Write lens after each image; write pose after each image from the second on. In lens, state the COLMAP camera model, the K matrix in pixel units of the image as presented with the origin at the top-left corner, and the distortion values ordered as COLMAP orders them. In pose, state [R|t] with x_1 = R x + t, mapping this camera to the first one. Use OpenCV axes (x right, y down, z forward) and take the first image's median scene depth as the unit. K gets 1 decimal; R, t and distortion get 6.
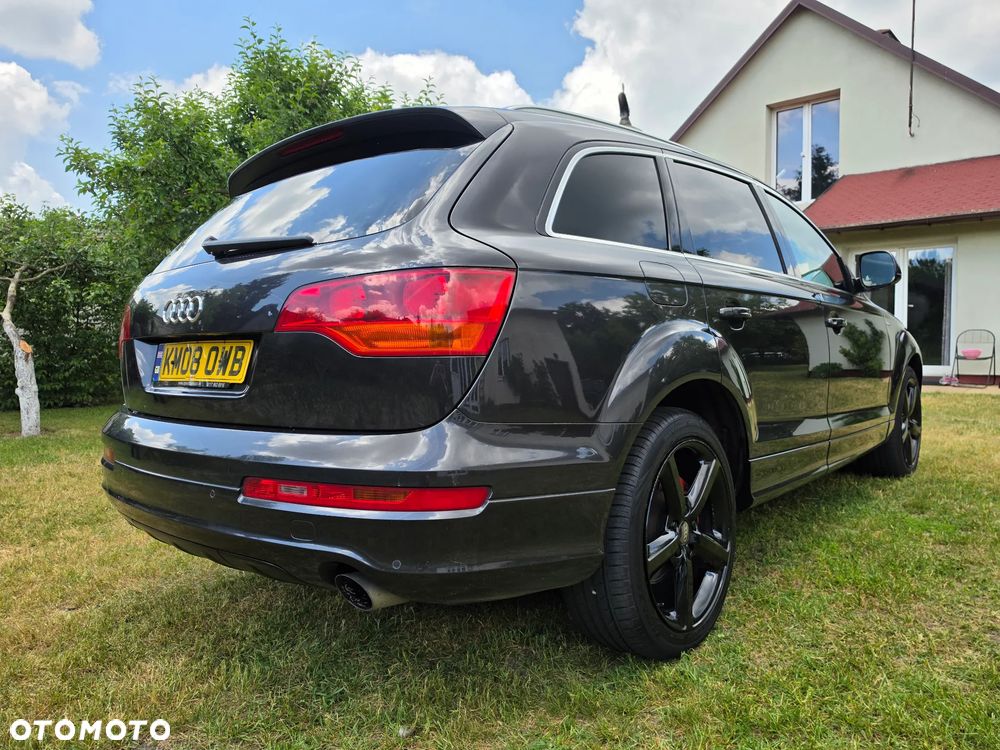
lens RADIAL K [[728.3, 0, 500.0], [0, 728.3, 375.0], [0, 0, 1]] dist [0.035877, -0.046924]
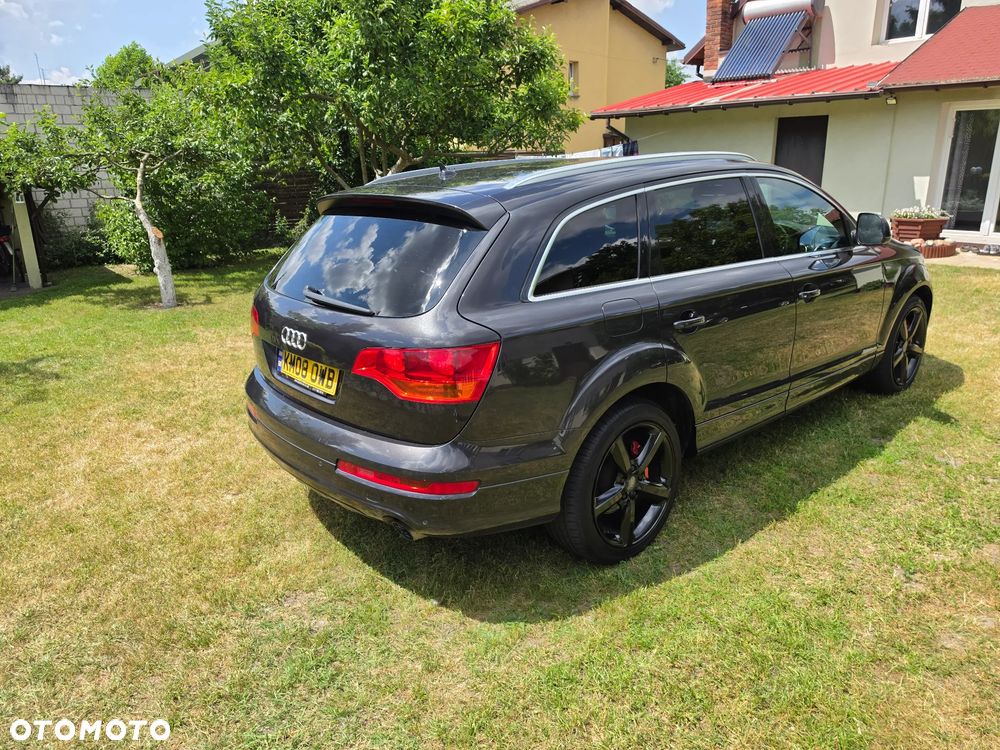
lens RADIAL K [[732.7, 0, 482.6], [0, 732.7, 376.9], [0, 0, 1]] dist [0.050361, -0.050486]
pose [[0.988972, 0.033002, -0.144378, 0.173905], [0.003981, 0.968580, 0.248669, -0.377384], [0.148048, -0.246501, 0.957768, -0.418008]]
